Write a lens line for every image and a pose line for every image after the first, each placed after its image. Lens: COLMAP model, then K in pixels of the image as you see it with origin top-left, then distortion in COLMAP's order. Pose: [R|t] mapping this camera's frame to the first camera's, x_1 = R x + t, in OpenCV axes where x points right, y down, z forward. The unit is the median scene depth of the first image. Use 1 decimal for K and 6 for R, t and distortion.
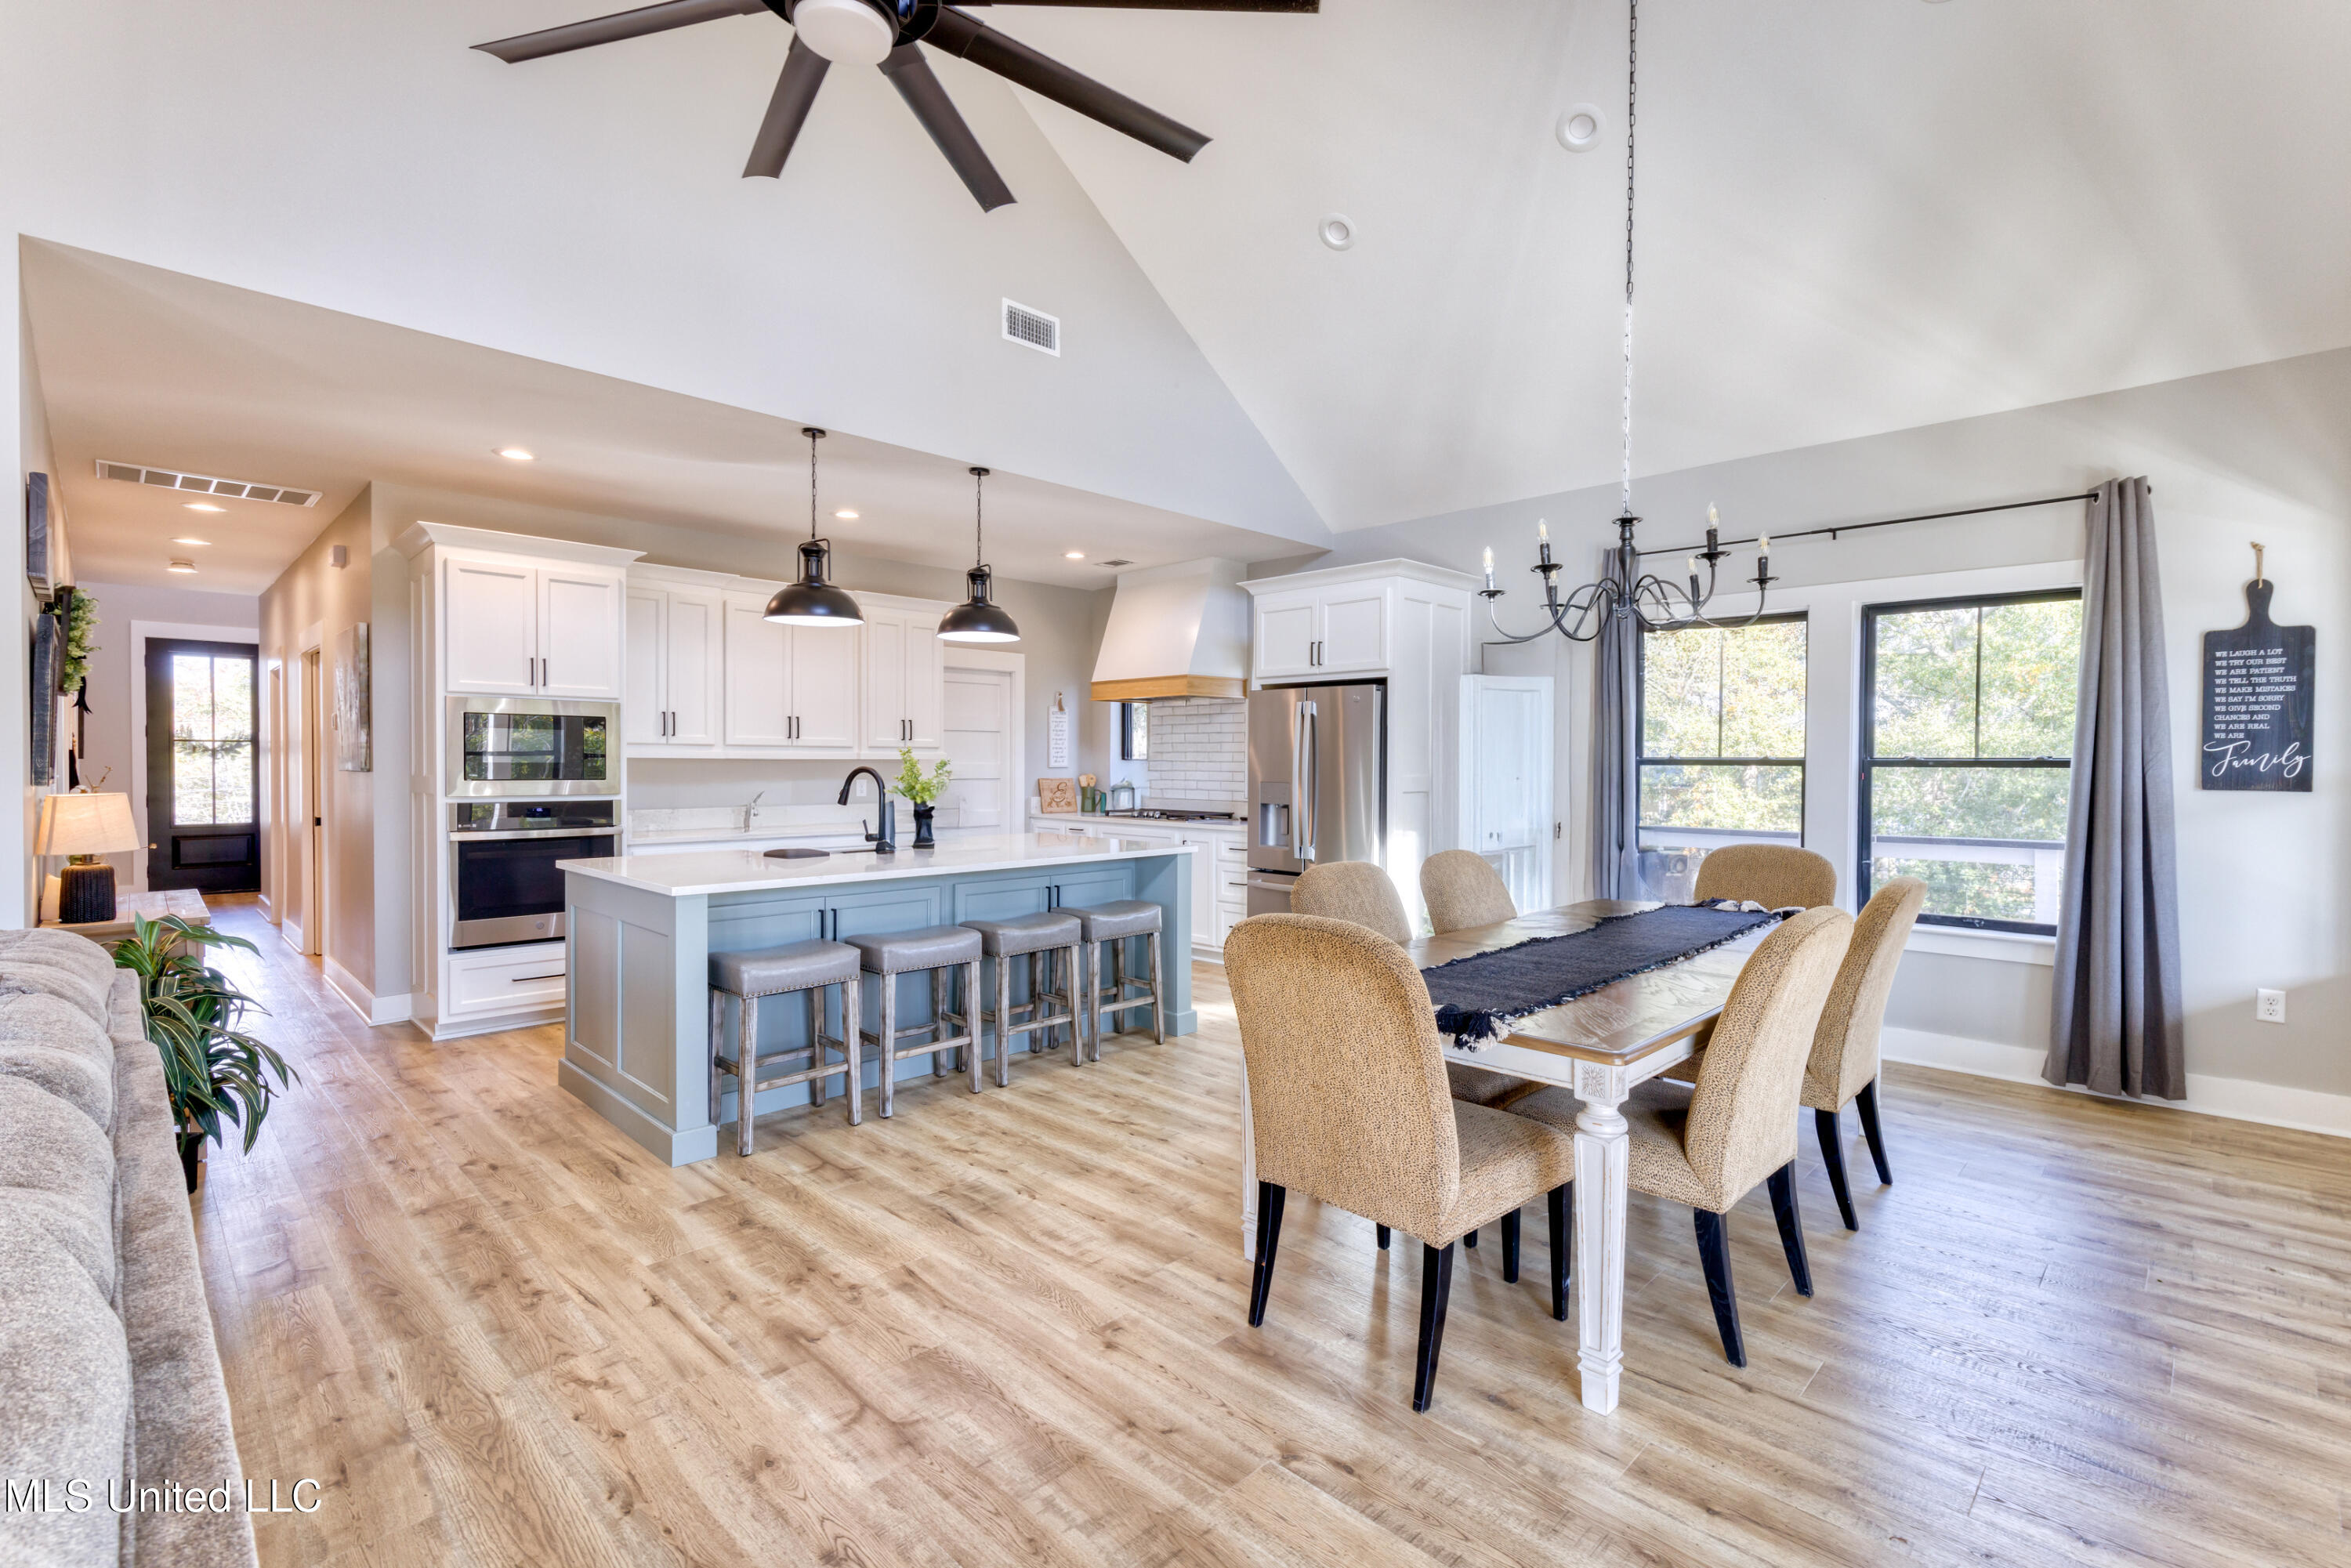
lens RADIAL K [[1061.2, 0, 1174.1], [0, 1061.2, 776.8], [0, 0, 1]] dist [0.023335, 0.002052]
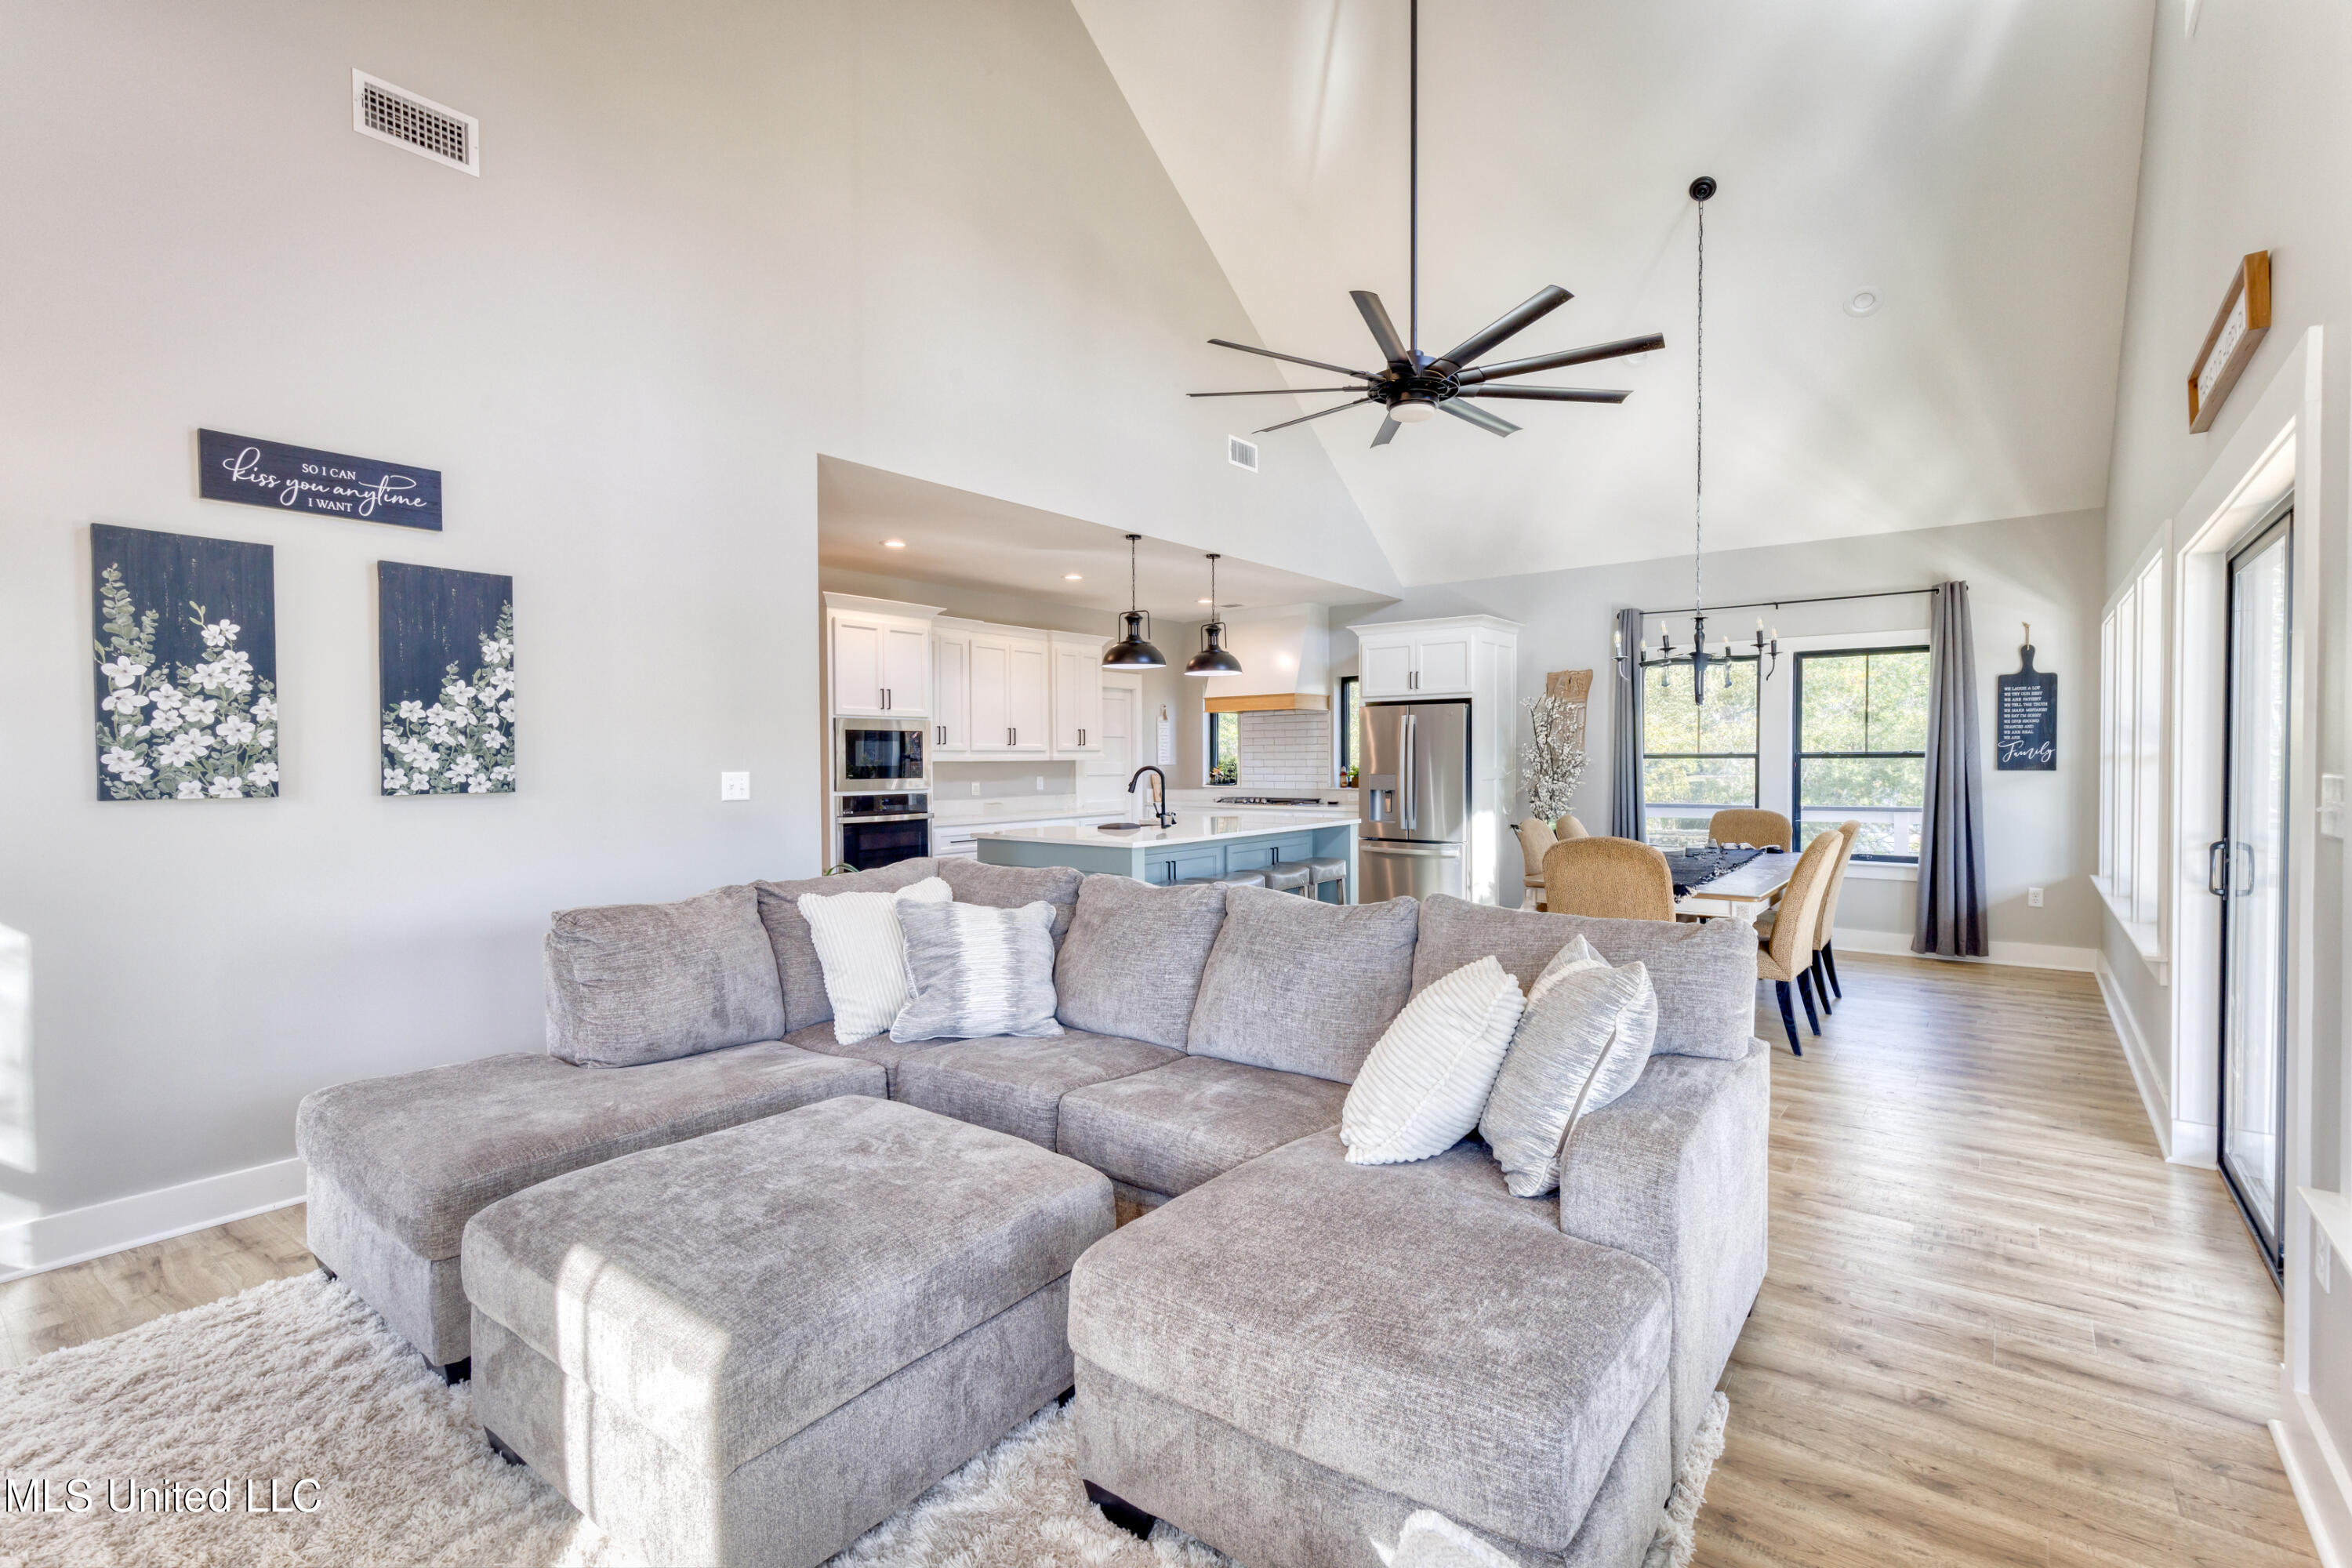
lens RADIAL K [[1061.7, 0, 1175.6], [0, 1061.7, 779.6], [0, 0, 1]] dist [0.023335, 0.002052]
pose [[0.993348, -0.013145, 0.114396, -0.419128], [0.012518, 0.999902, 0.006197, 0.000073], [-0.114466, -0.004724, 0.993416, -0.420586]]
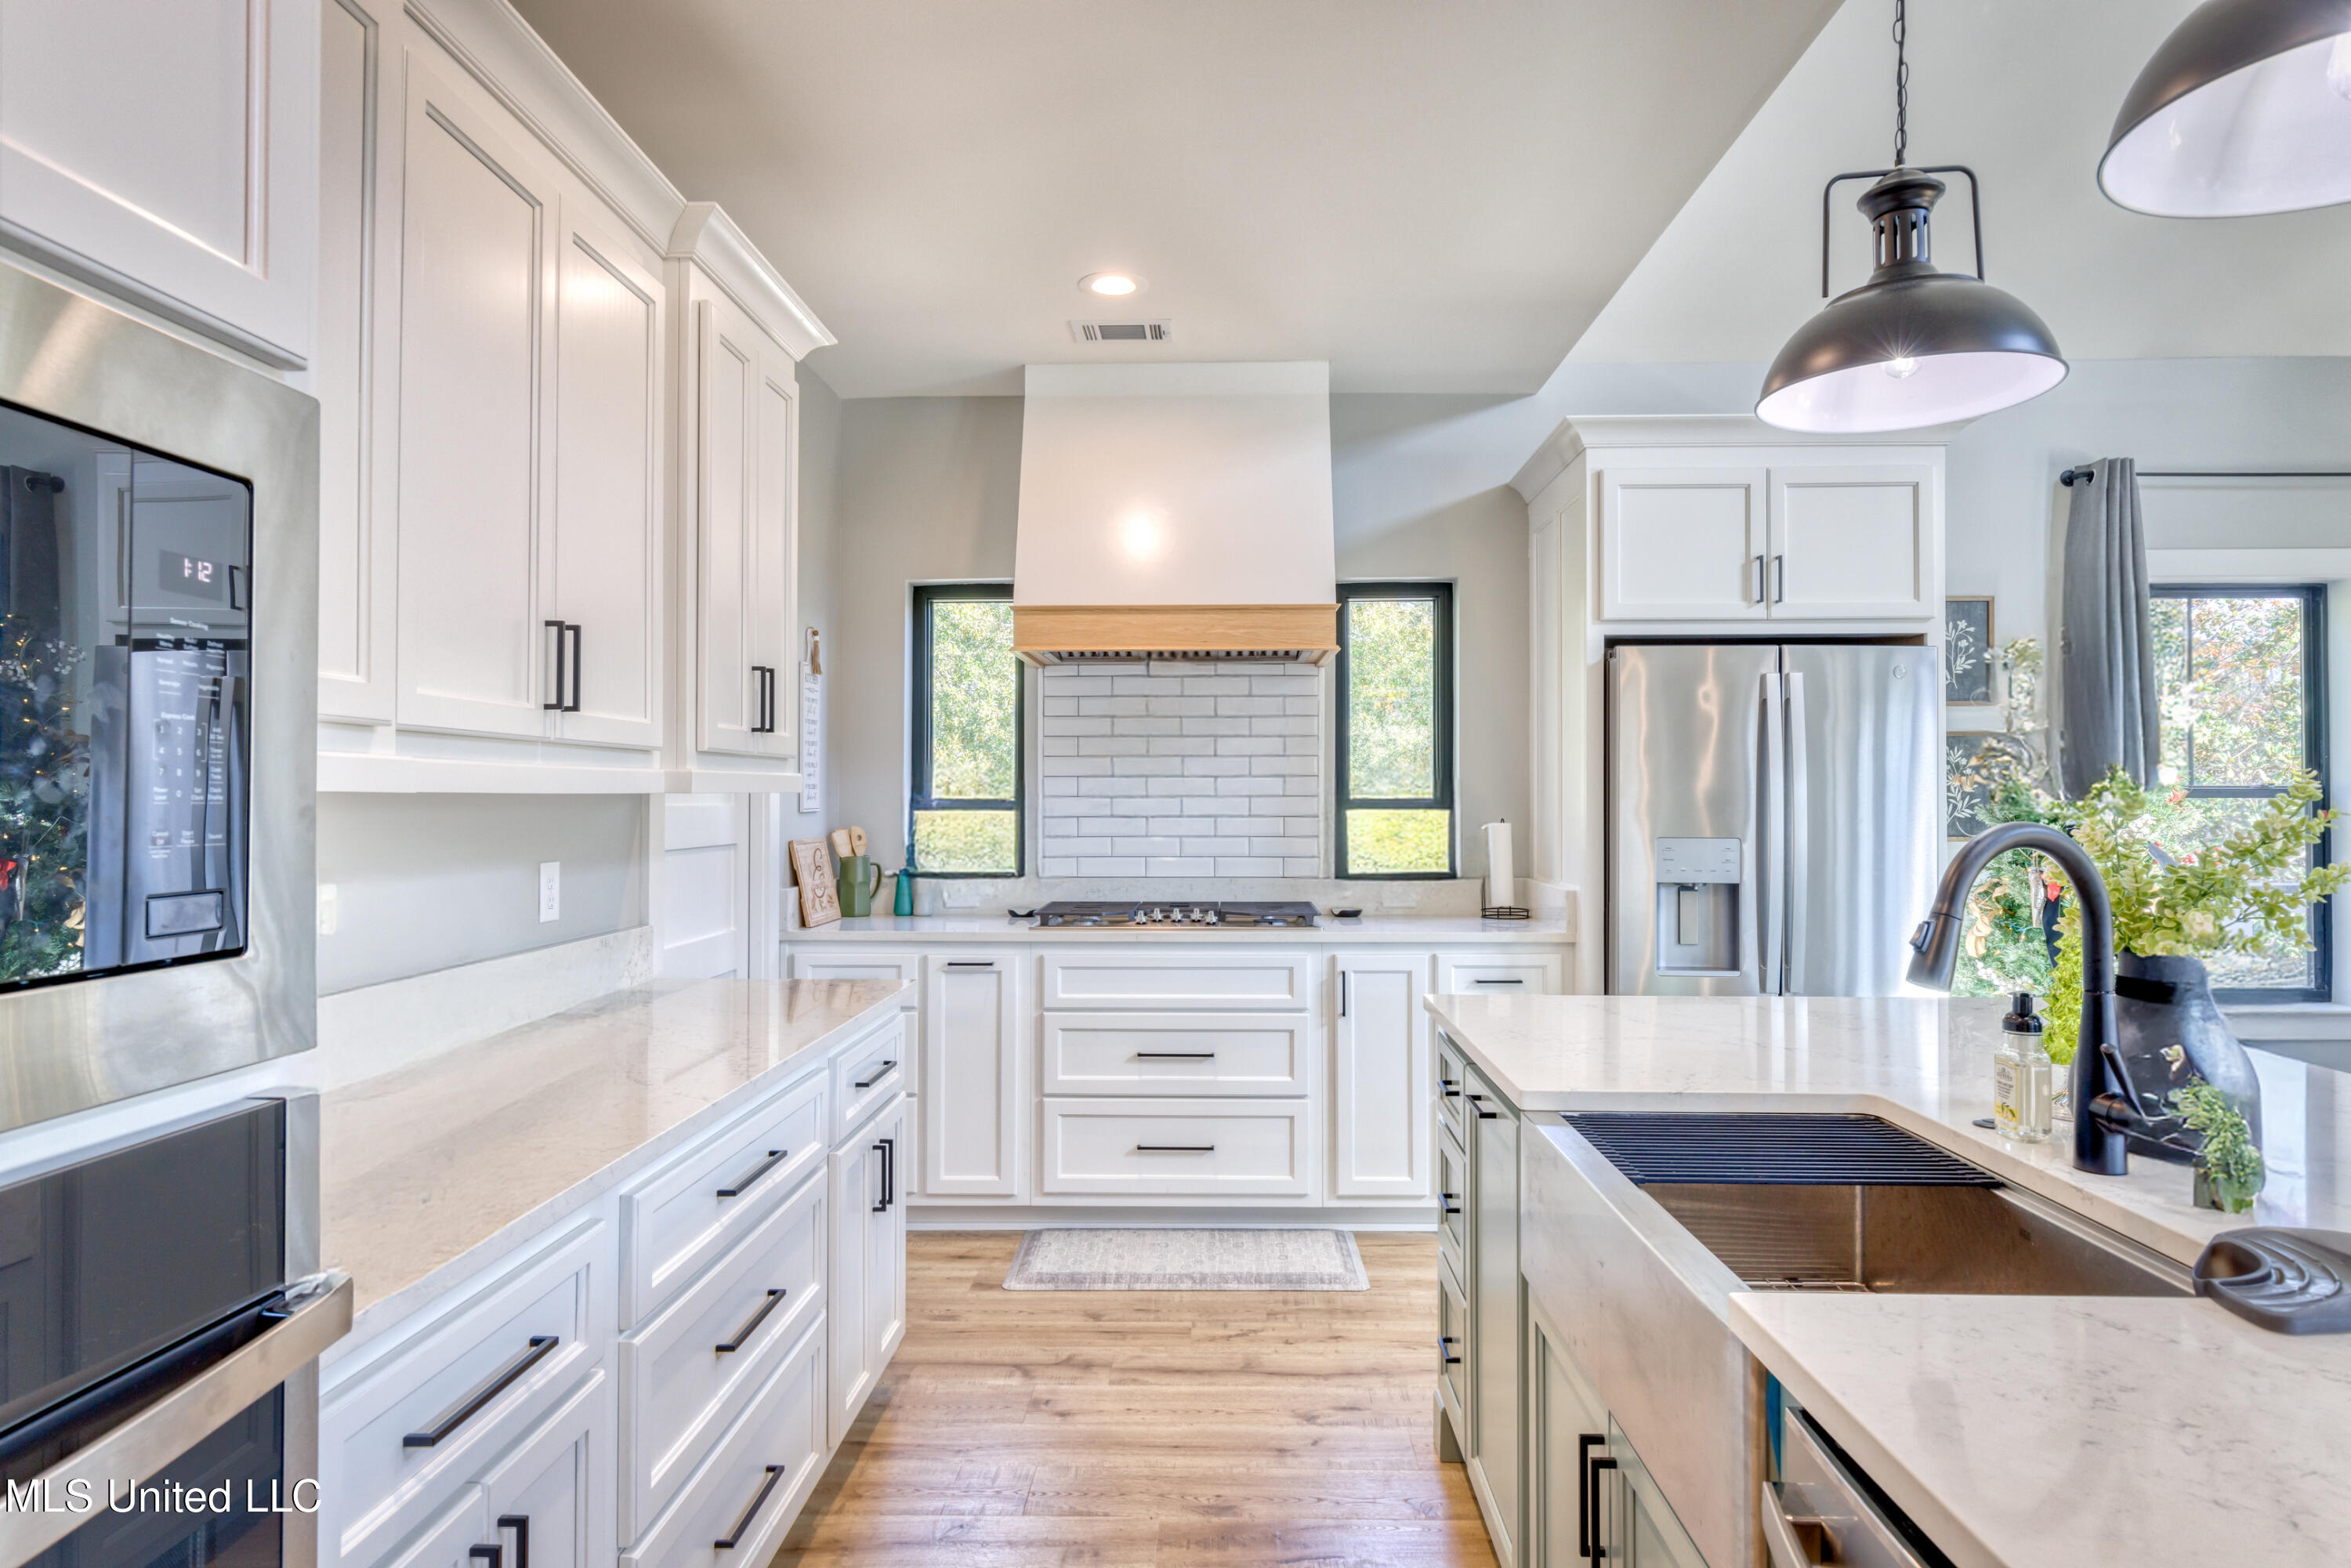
lens RADIAL K [[1388.4, 0, 1176.9], [0, 1388.4, 784.2], [0, 0, 1]] dist [-0.001218, -0.000036]
pose [[0.738376, -0.001172, 0.674388, -0.643991], [0.014773, 0.999787, -0.014437, -0.017383], [-0.674227, 0.020623, 0.738236, 0.892445]]
